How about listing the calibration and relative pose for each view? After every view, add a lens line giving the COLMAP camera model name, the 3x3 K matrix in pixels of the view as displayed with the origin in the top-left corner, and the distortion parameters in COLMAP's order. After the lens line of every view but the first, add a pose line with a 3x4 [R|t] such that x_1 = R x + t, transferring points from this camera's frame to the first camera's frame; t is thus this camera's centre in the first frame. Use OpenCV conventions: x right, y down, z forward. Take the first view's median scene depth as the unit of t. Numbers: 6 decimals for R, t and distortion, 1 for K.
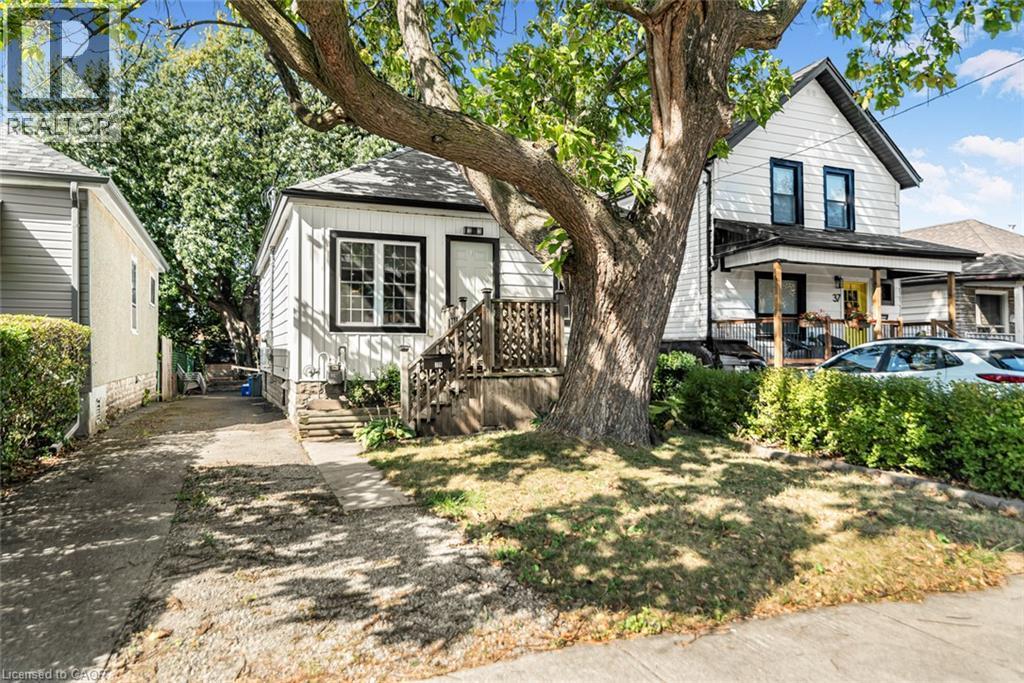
lens RADIAL K [[670.5, 0, 512.0], [0, 670.5, 341.5], [0, 0, 1]] dist [0.000080, 0.000627]
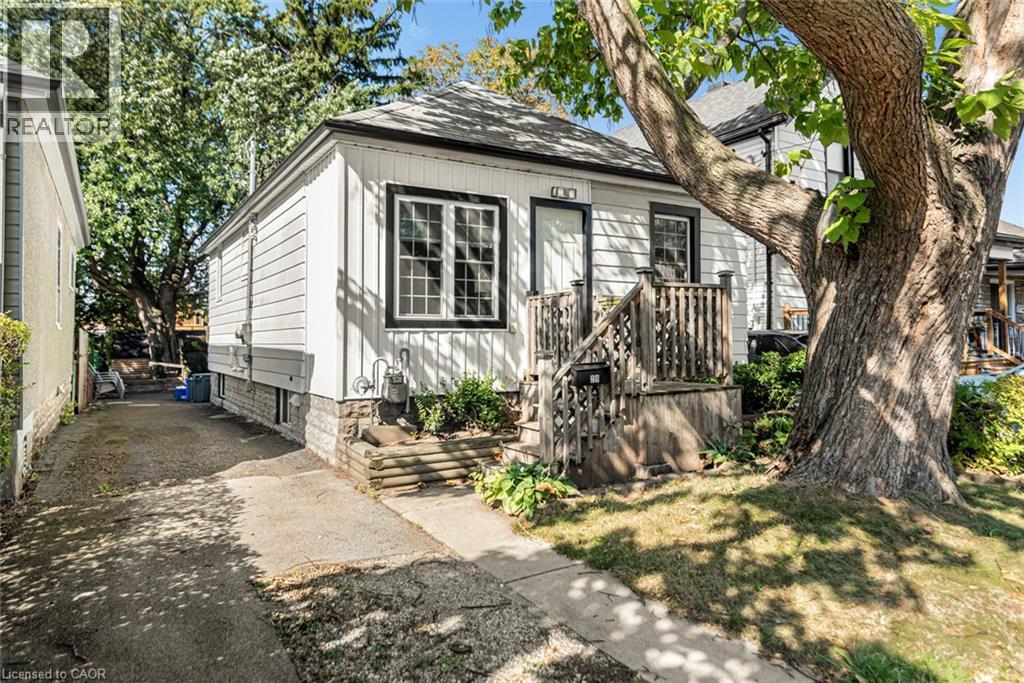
lens RADIAL K [[658.9, 0, 514.2], [0, 658.9, 321.6], [0, 0, 1]] dist [0.005415, 0.001308]
pose [[0.989057, -0.001207, 0.147530, -0.247601], [0.002767, 0.999942, -0.010371, -0.013780], [-0.147509, 0.010666, 0.989003, 0.307257]]
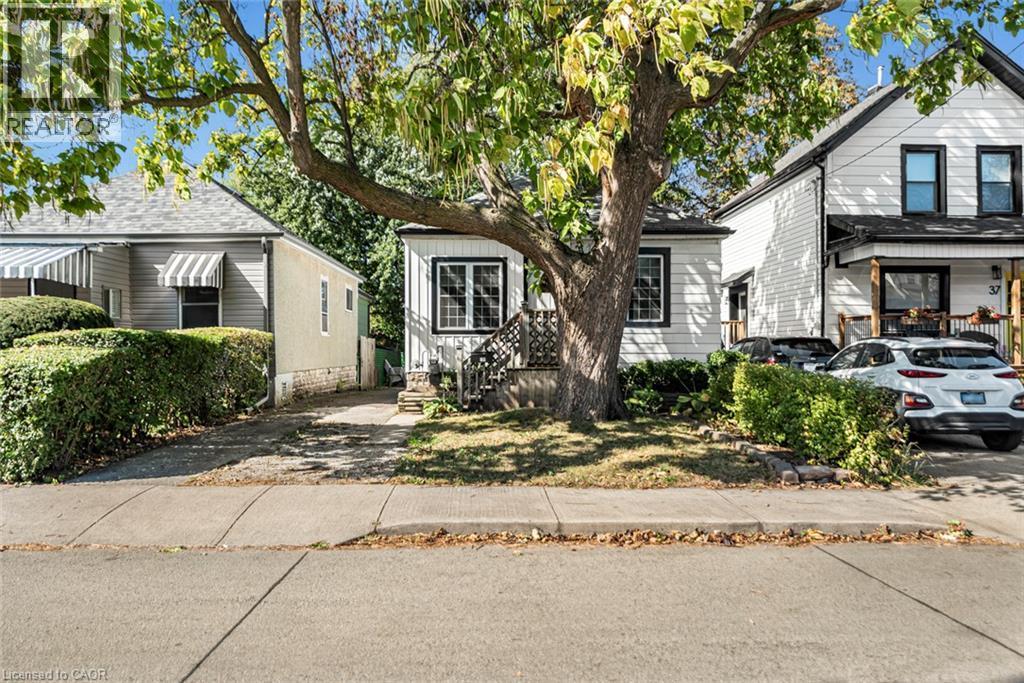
lens RADIAL K [[789.3, 0, 508.7], [0, 789.3, 343.1], [0, 0, 1]] dist [0.002365, 0.001443]
pose [[0.928370, -0.002668, -0.371649, 0.455683], [0.005641, 0.999960, 0.006915, -0.007822], [0.371616, -0.008516, 0.928348, -0.391279]]
